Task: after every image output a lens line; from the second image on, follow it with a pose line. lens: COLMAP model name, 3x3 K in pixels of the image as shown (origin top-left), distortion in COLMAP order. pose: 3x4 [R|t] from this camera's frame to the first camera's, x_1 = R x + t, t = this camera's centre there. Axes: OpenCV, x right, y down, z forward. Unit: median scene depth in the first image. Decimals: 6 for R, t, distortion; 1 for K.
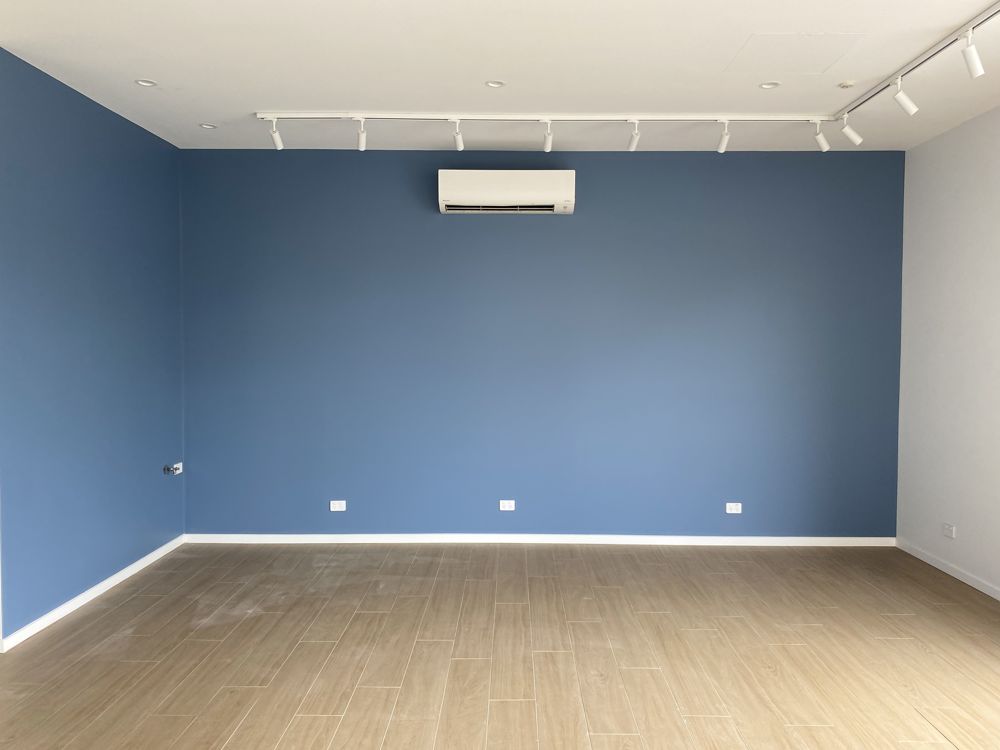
lens RADIAL K [[755.9, 0, 500.0], [0, 755.9, 375.0], [0, 0, 1]] dist [0.002198, 0.001492]
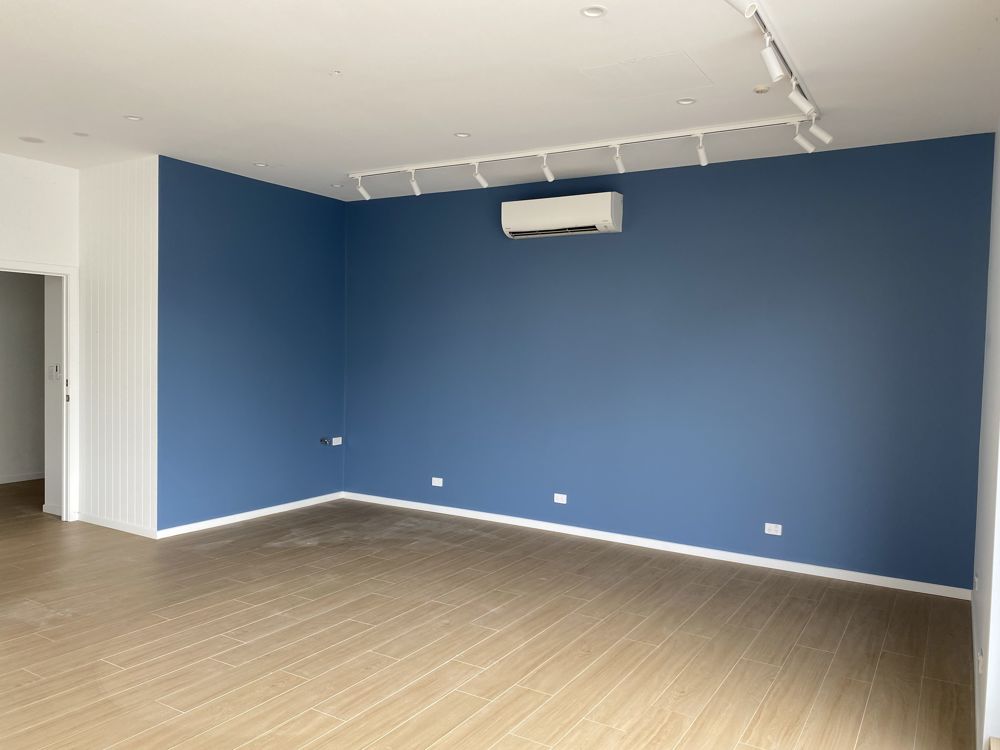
lens RADIAL K [[756.8, 0, 500.0], [0, 756.8, 375.0], [0, 0, 1]] dist [0.035305, -0.046580]
pose [[0.858134, 0.033536, -0.512329, 0.602903], [-0.042273, 0.999091, -0.005408, 0.002763], [0.511682, 0.026298, 0.858772, -0.004578]]
